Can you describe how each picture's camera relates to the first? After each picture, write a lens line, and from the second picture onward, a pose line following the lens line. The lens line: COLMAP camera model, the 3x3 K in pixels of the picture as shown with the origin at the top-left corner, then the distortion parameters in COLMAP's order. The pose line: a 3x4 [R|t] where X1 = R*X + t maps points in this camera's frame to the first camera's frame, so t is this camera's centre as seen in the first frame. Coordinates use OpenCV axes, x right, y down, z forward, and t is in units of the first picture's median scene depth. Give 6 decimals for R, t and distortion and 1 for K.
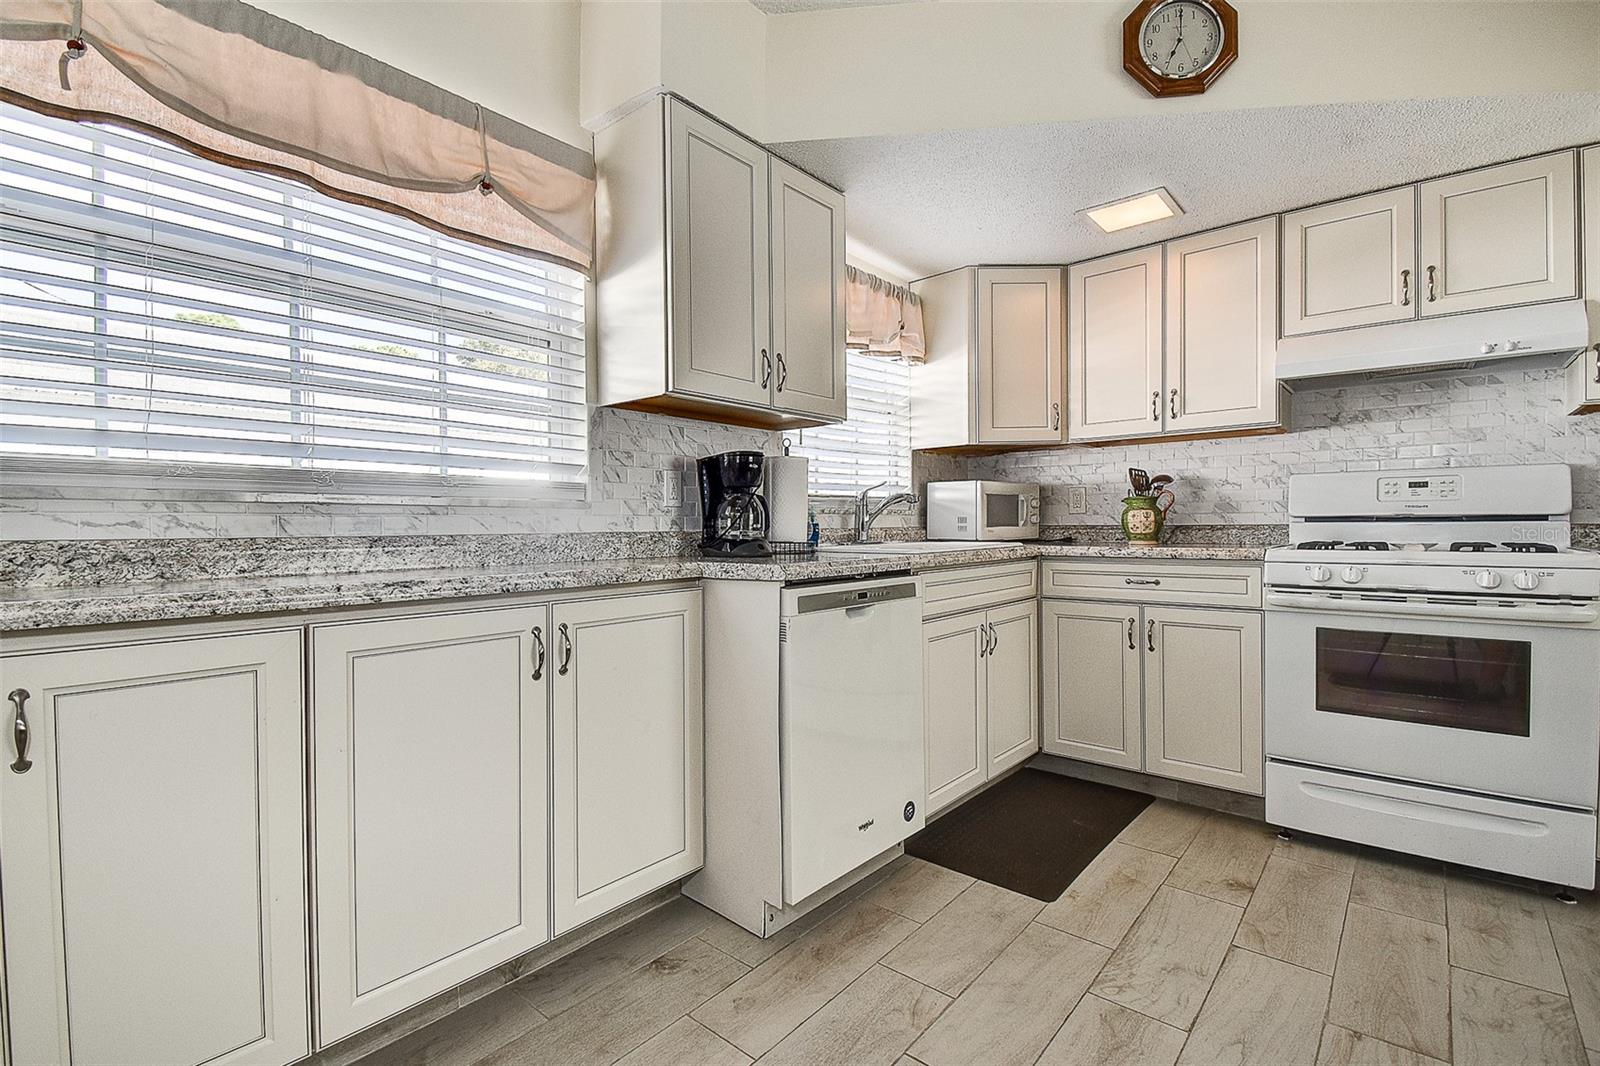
lens RADIAL K [[717.3, 0, 792.7], [0, 717.3, 531.2], [0, 0, 1]] dist [0.023939, -0.021078]
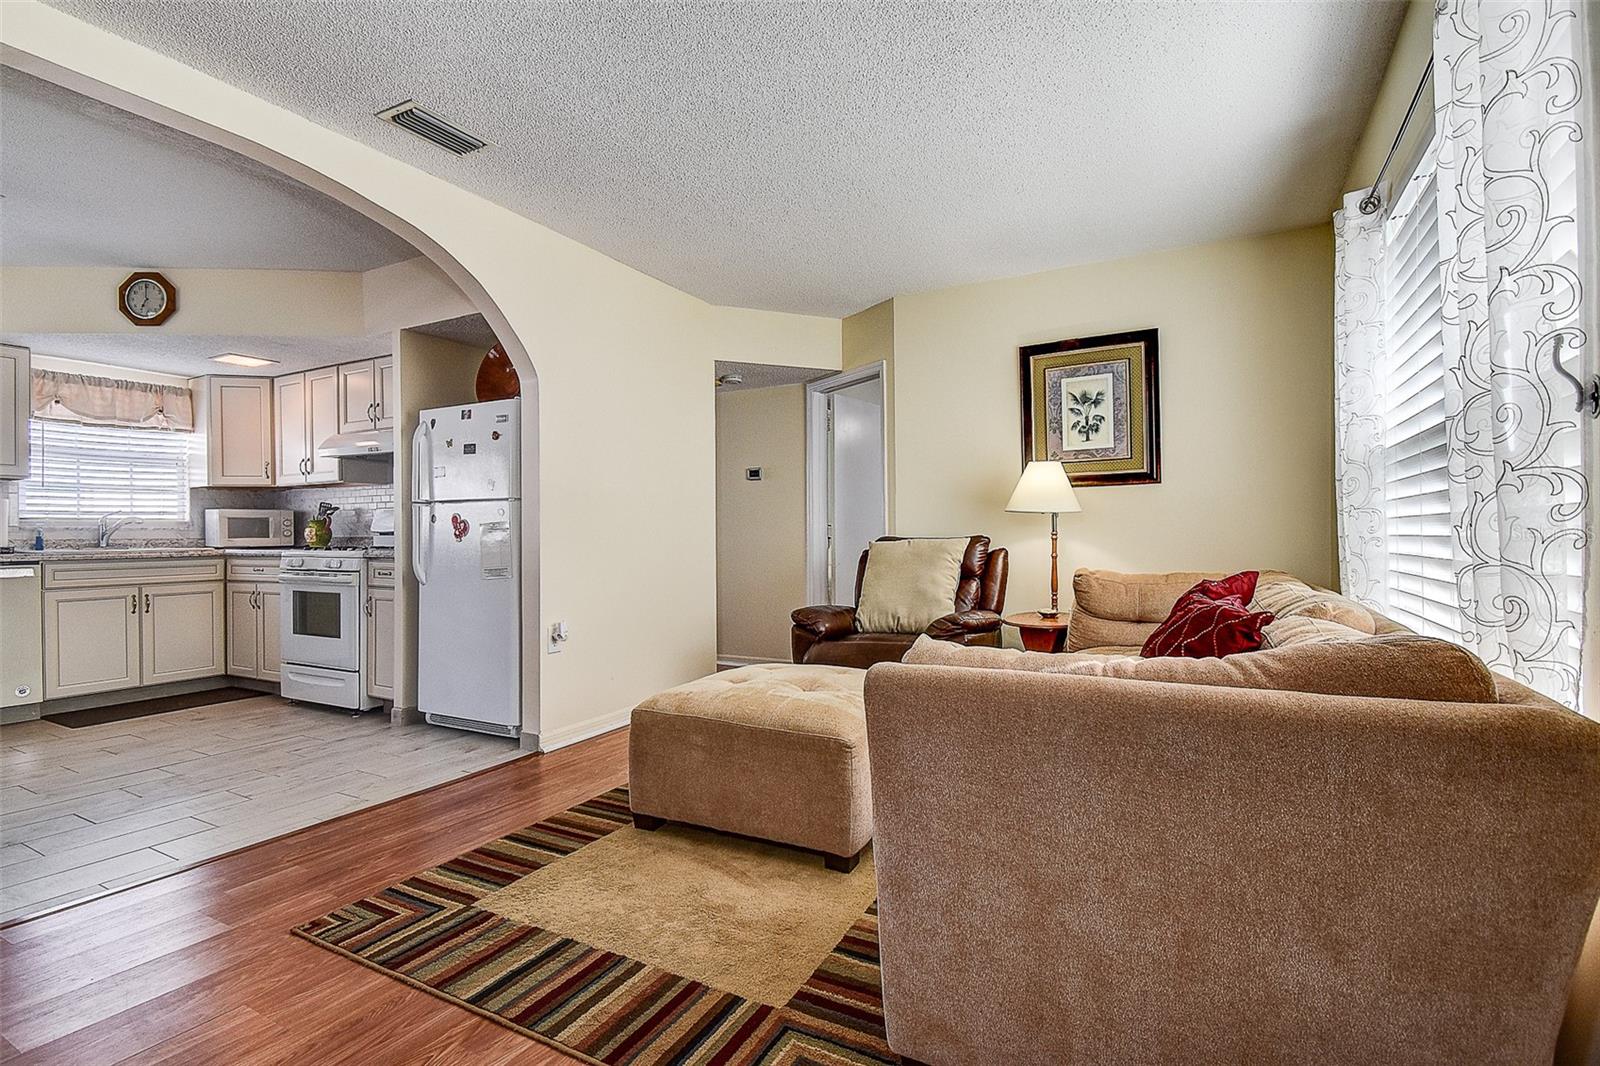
lens RADIAL K [[746.6, 0, 803.8], [0, 746.6, 532.1], [0, 0, 1]] dist [0.023804, -0.024357]
pose [[0.976805, 0.000685, 0.214129, 1.412797], [0.002007, 0.999922, -0.012354, 0.004676], [-0.214120, 0.012497, 0.976727, -1.081720]]
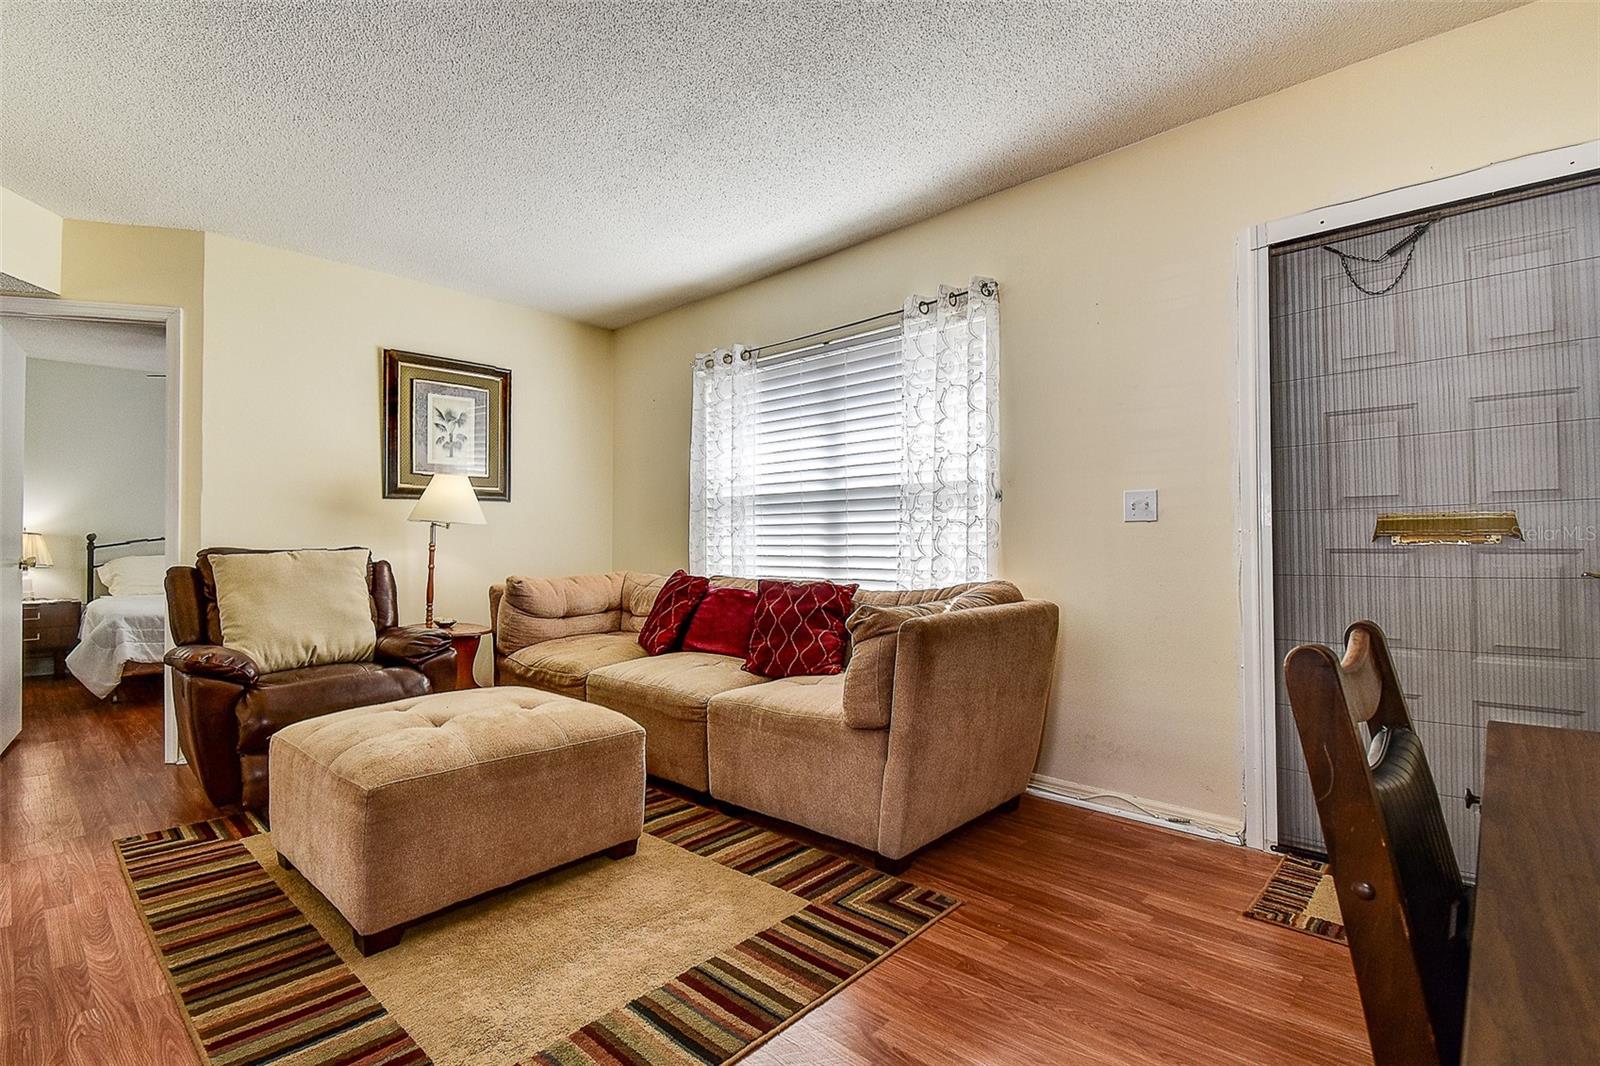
lens RADIAL K [[742.2, 0, 792.5], [0, 742.2, 531.6], [0, 0, 1]] dist [0.025456, -0.018579]
pose [[0.045432, 0.021989, 0.998725, 0.716832], [0.011770, 0.999677, -0.022545, 0.005506], [-0.998898, 0.012779, 0.045159, -0.495078]]
